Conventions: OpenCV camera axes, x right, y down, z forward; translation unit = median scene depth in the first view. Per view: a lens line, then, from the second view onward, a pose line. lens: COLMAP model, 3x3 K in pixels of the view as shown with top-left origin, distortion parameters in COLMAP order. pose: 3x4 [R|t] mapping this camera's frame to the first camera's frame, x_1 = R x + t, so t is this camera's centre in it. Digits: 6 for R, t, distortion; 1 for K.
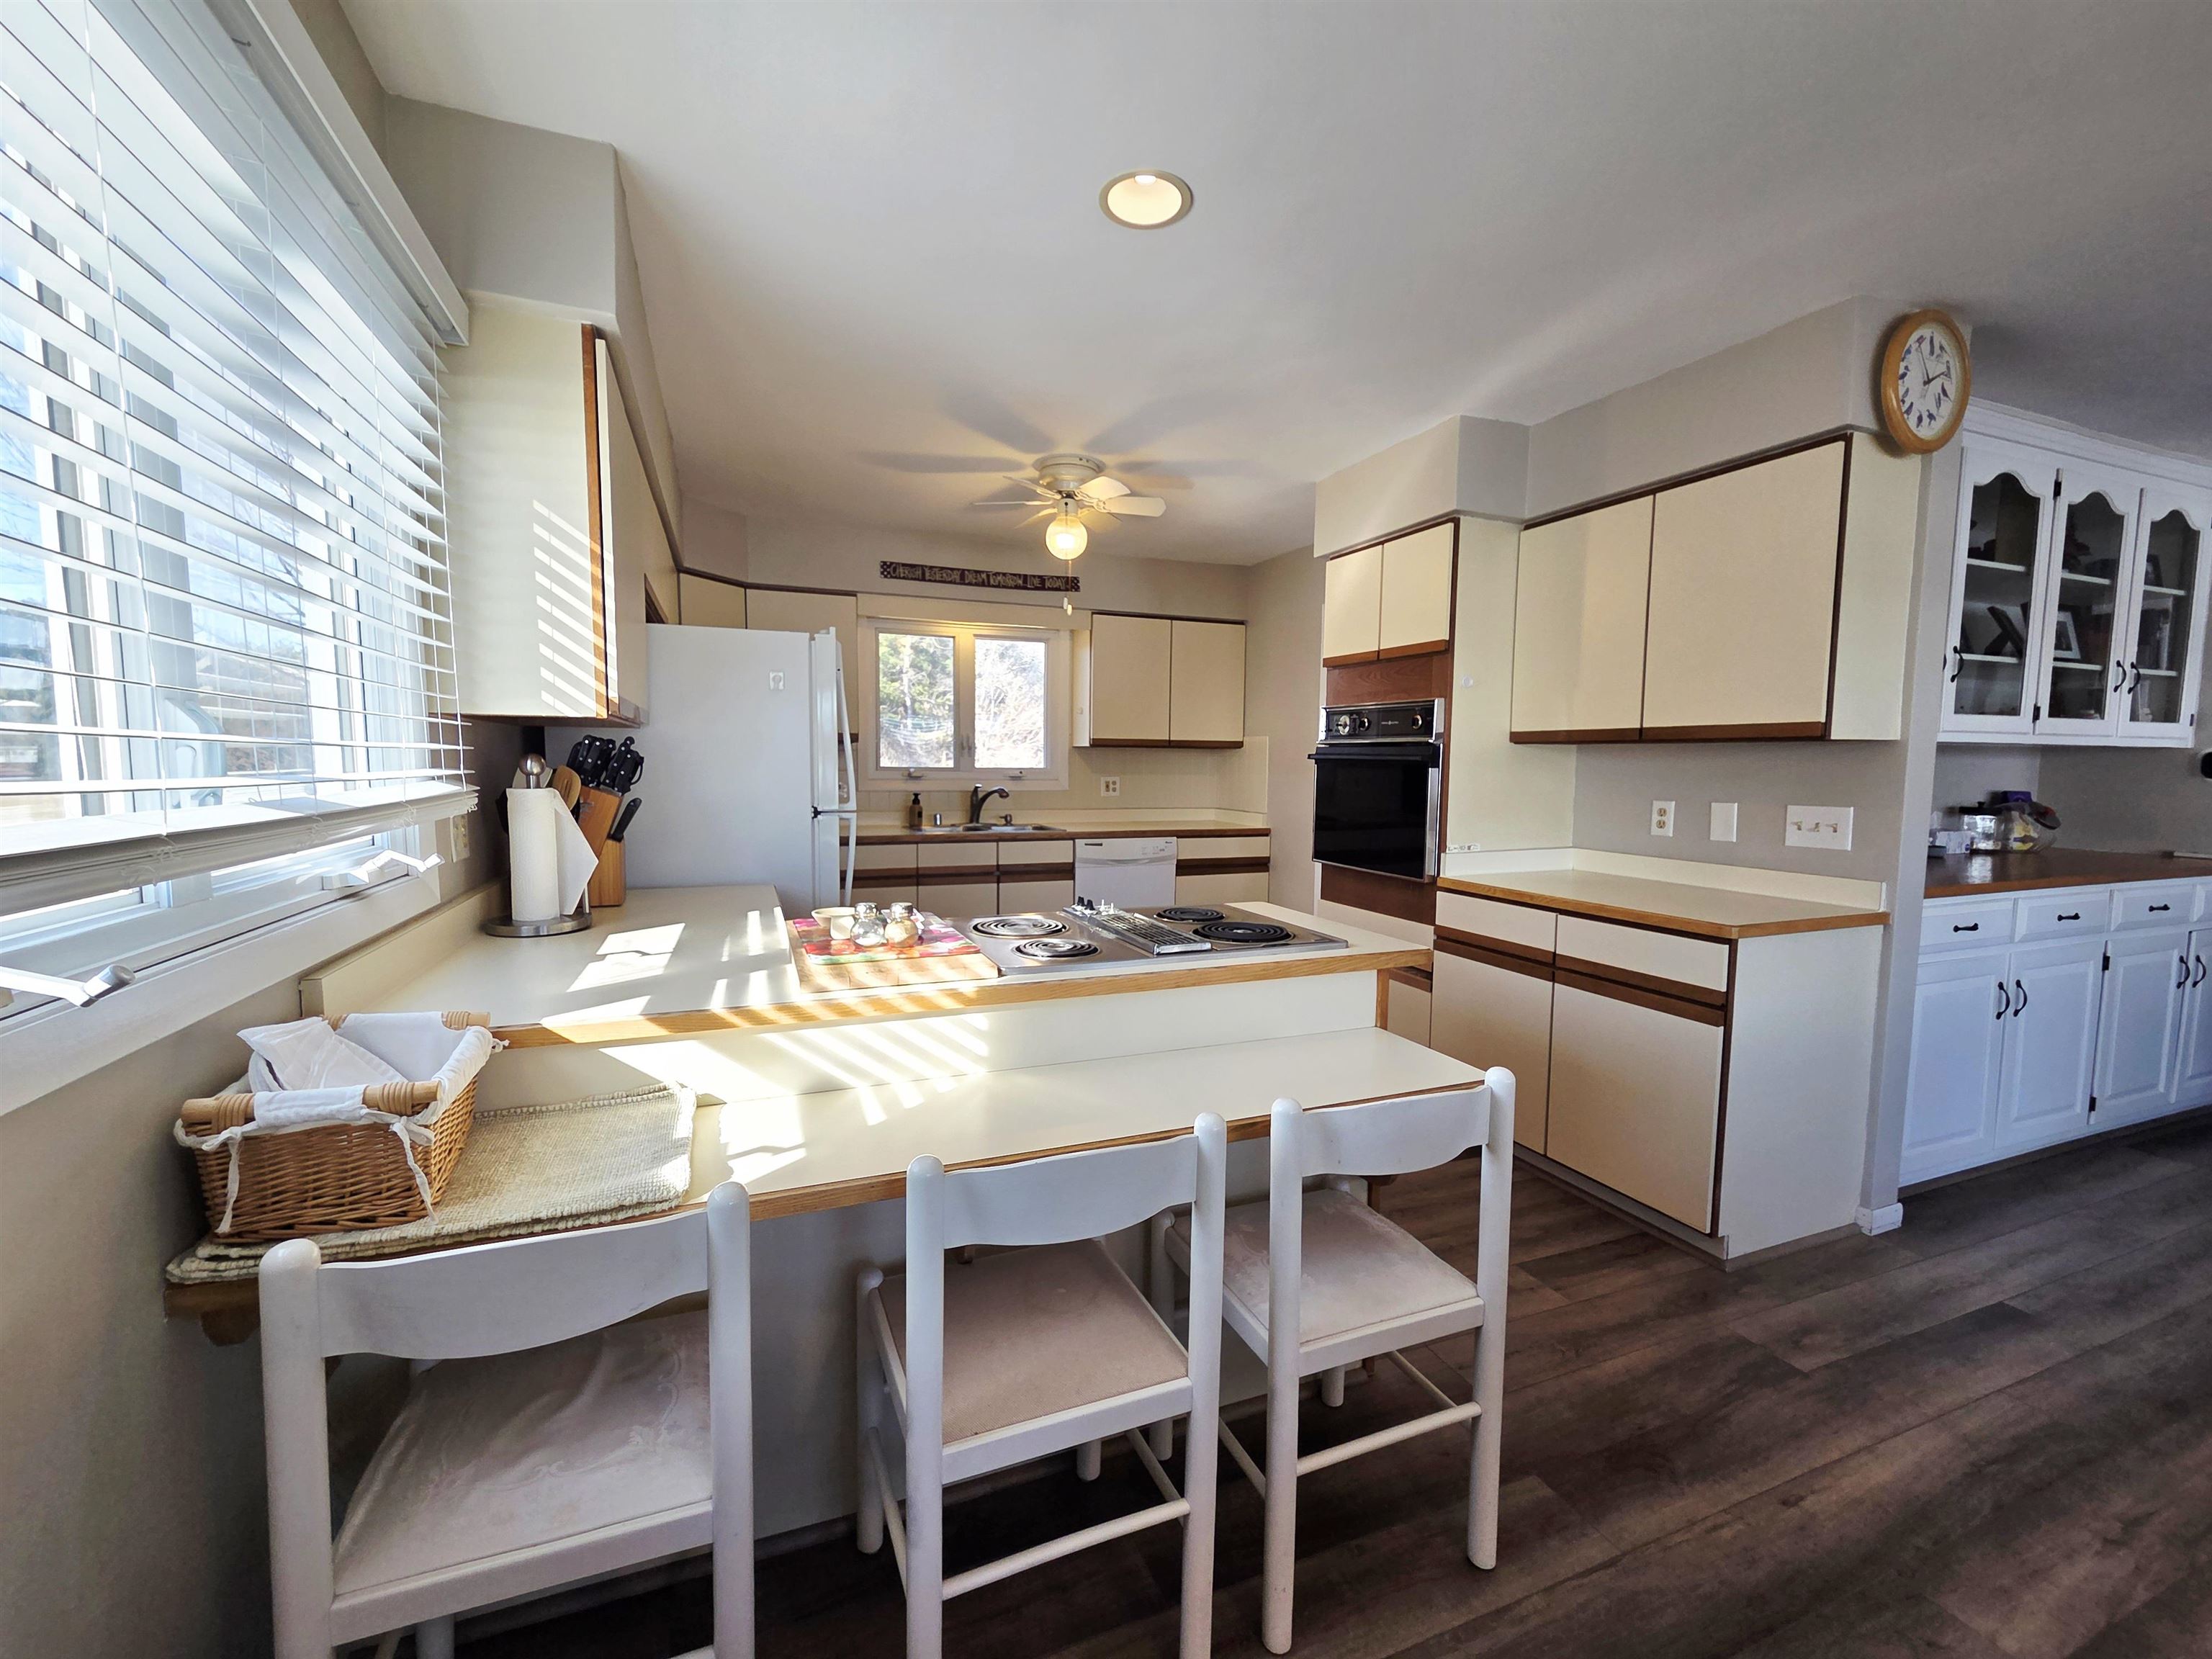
lens RADIAL K [[905.5, 0, 1093.6], [0, 905.5, 829.8], [0, 0, 1]] dist [0.004497, -0.000370]
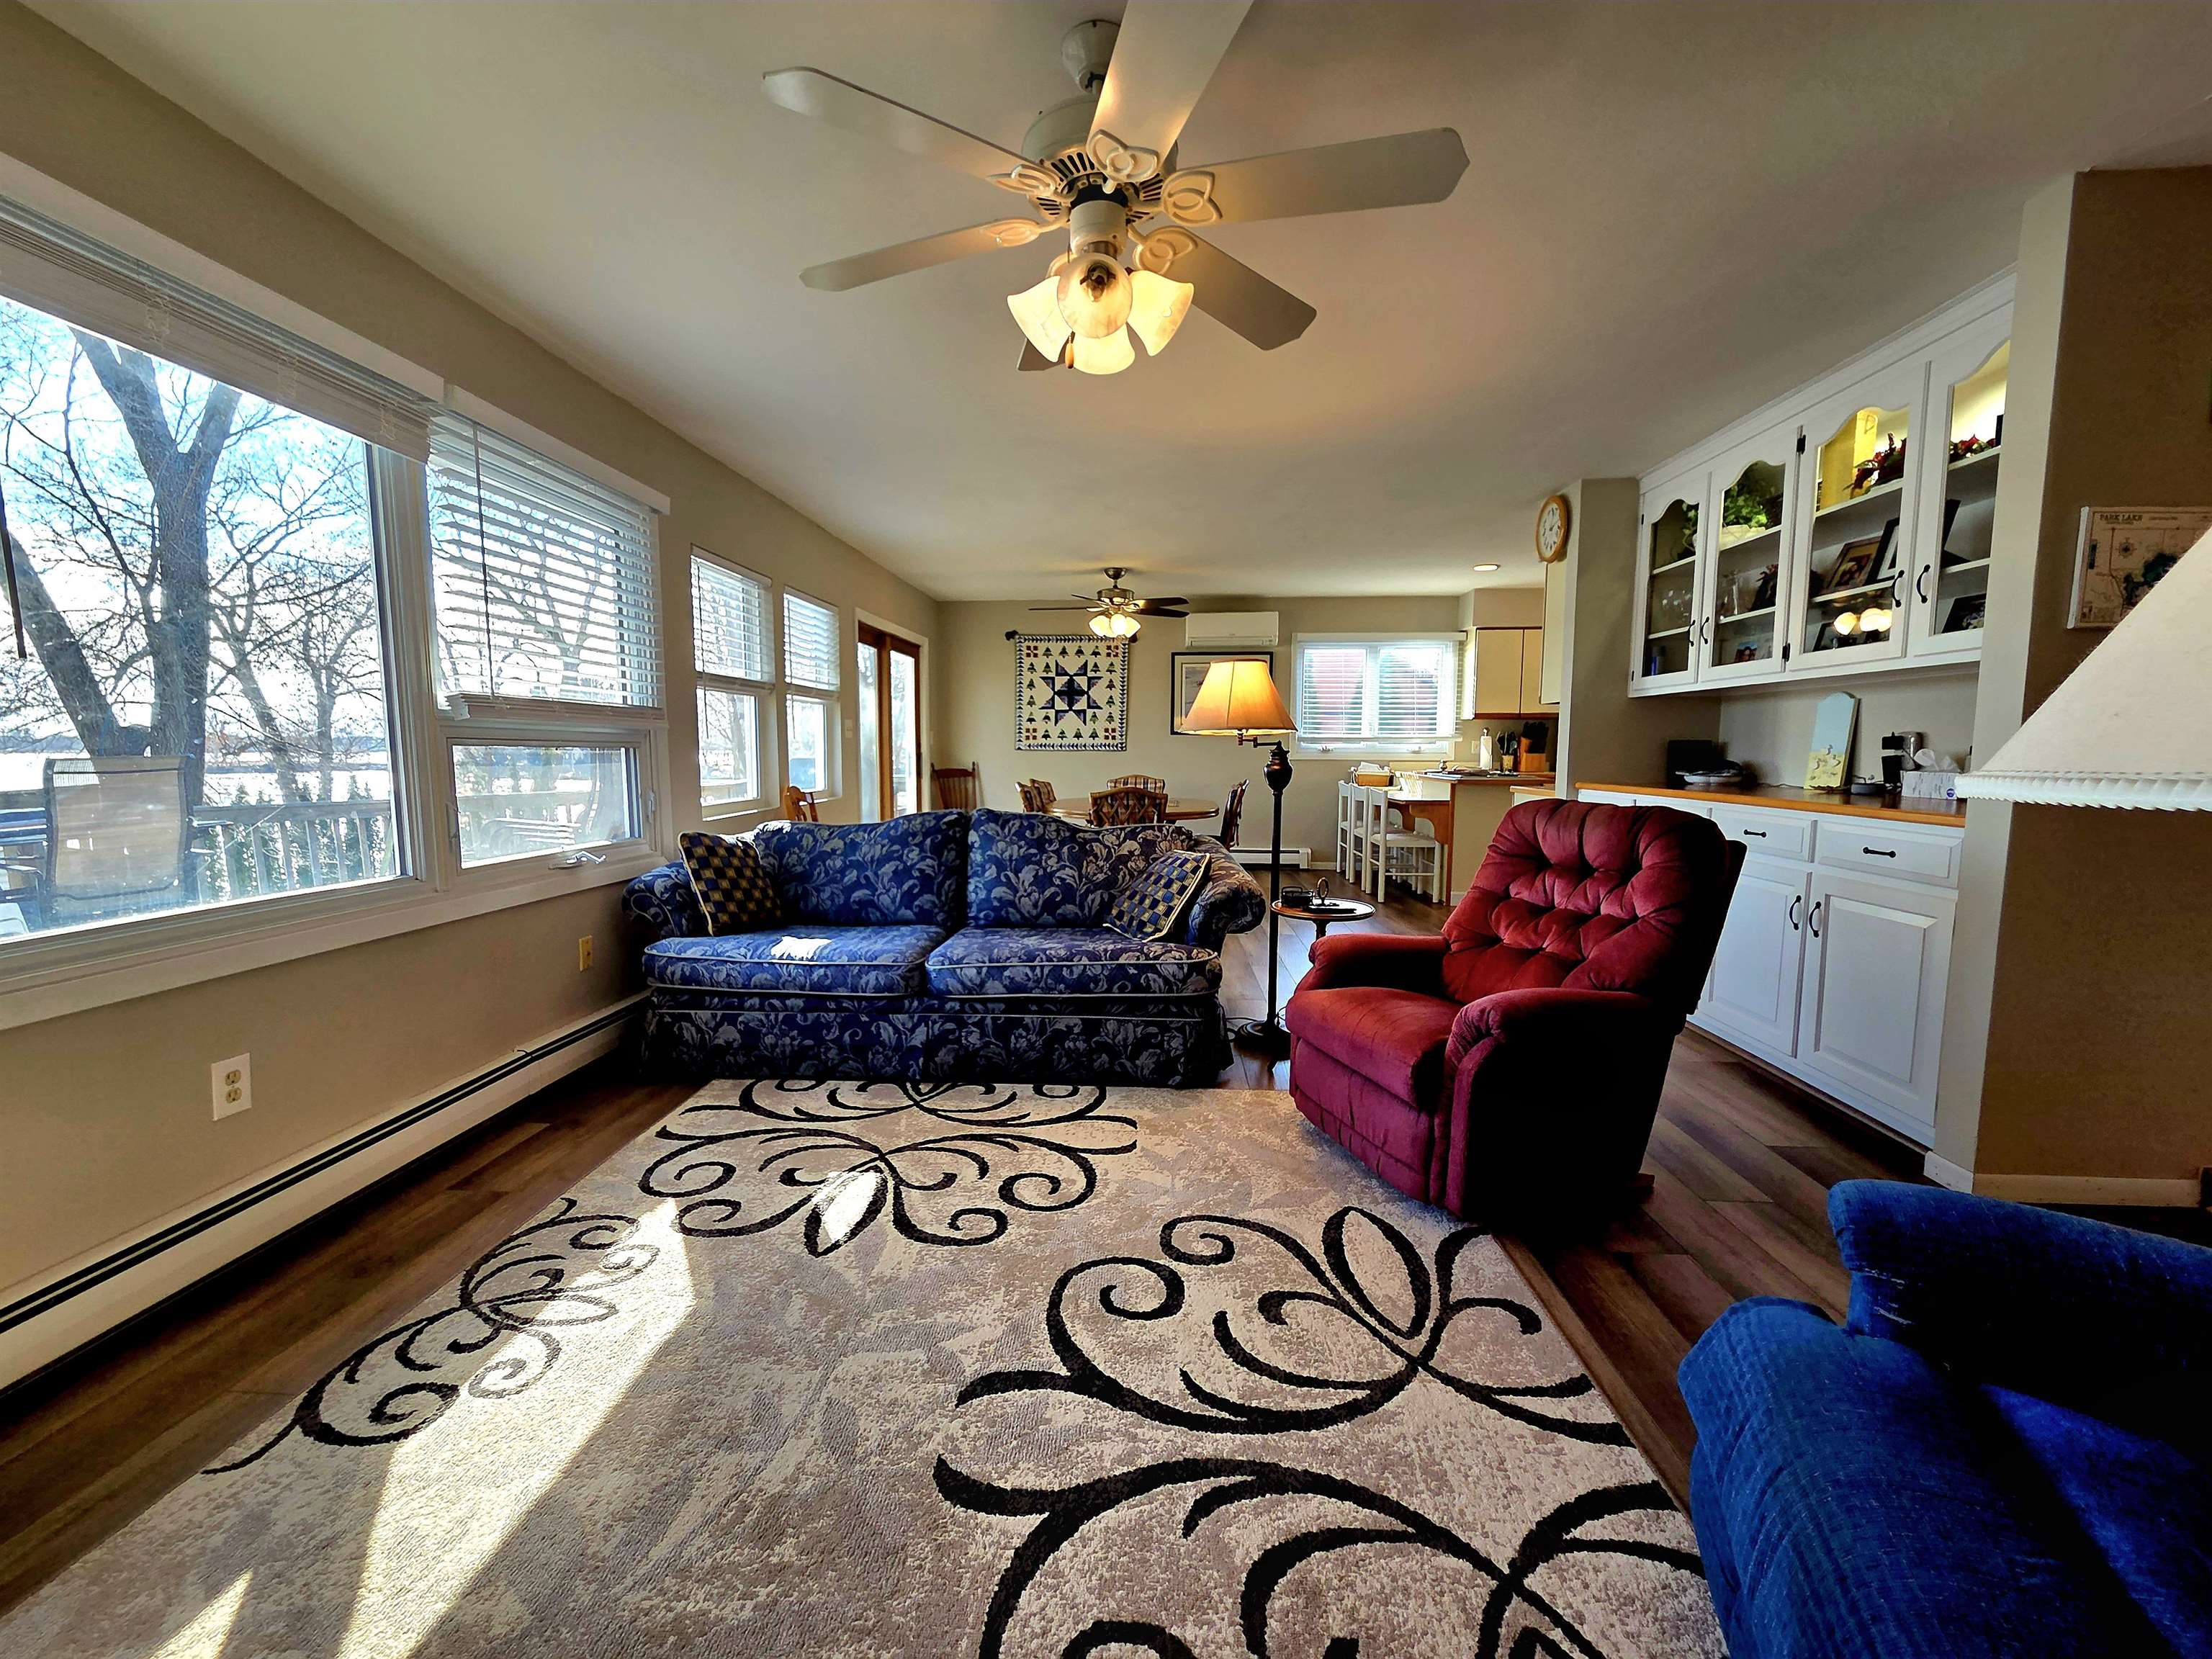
lens RADIAL K [[905.5, 0, 1093.1], [0, 905.5, 837.4], [0, 0, 1]] dist [0.004497, -0.000370]
pose [[-0.432495, 0.081561, -0.897940, 2.089345], [-0.073347, 0.989417, 0.125197, 0.013416], [0.898648, 0.120009, -0.421936, 0.652303]]
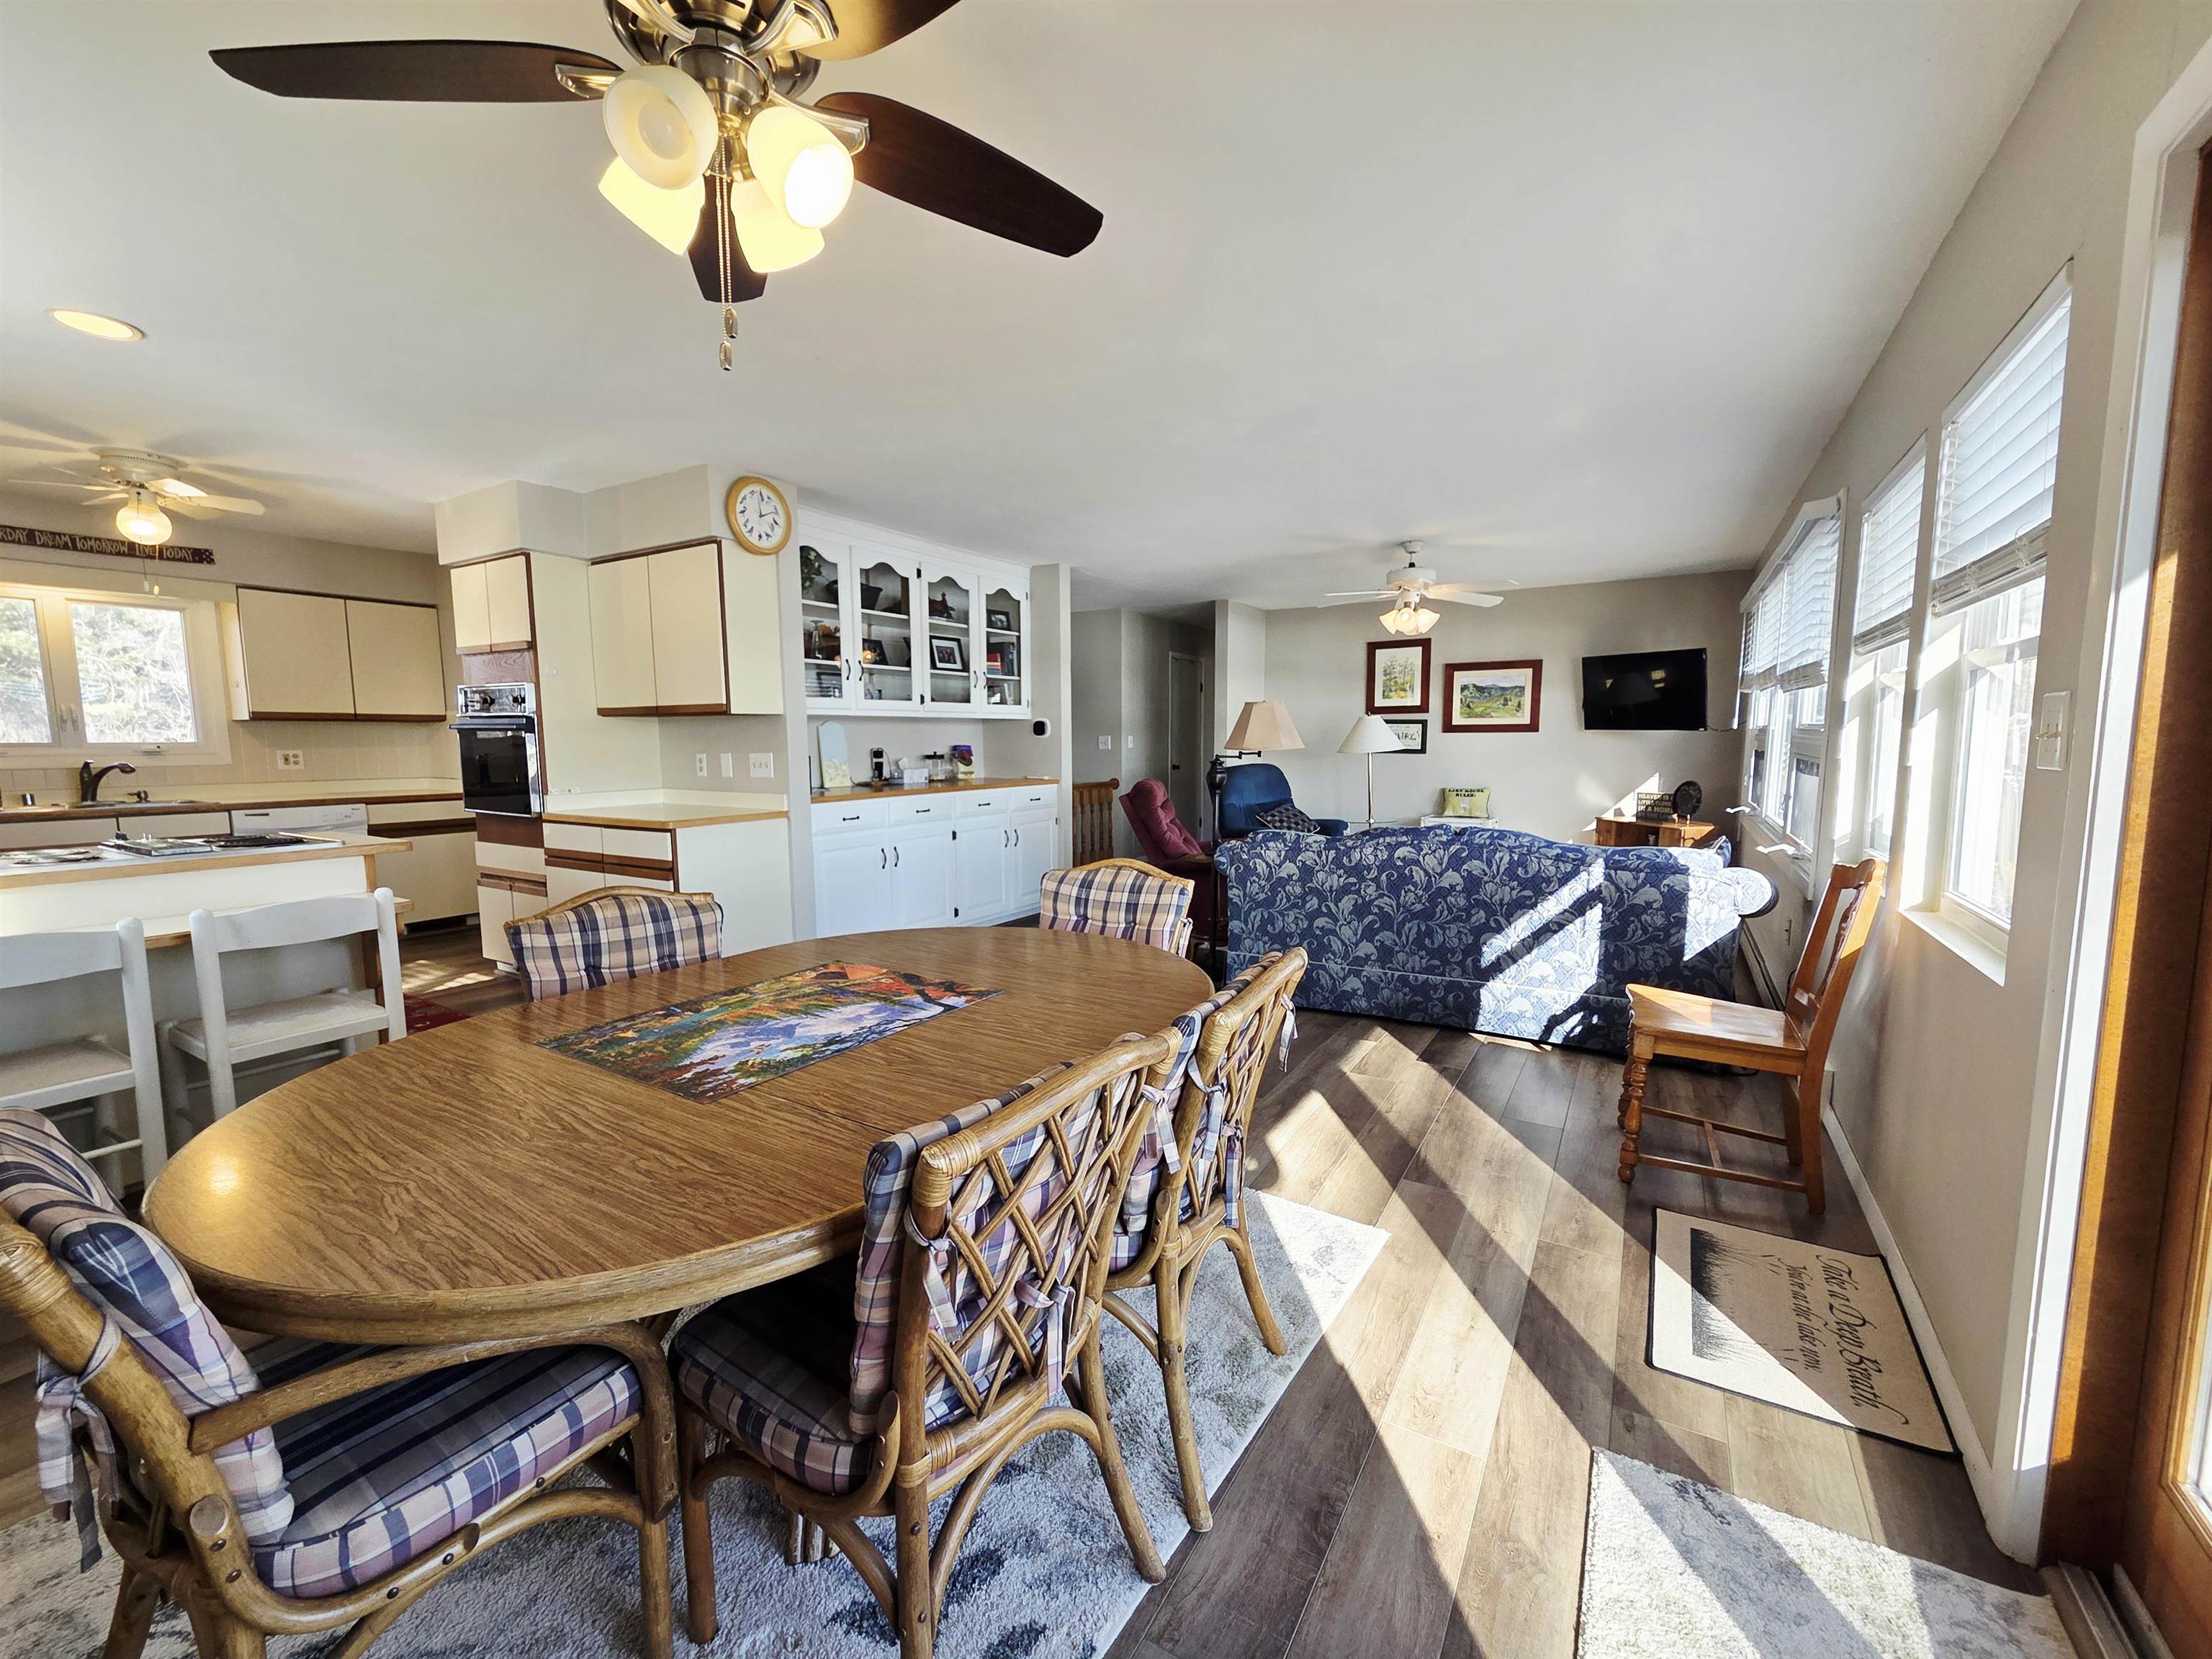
lens RADIAL K [[905.5, 0, 1093.9], [0, 905.5, 838.2], [0, 0, 1]] dist [0.004497, -0.000370]
pose [[0.804159, -0.079115, 0.589126, 0.210865], [0.058187, 0.996820, 0.054440, 0.056734], [-0.591560, -0.009499, 0.806205, -0.543879]]
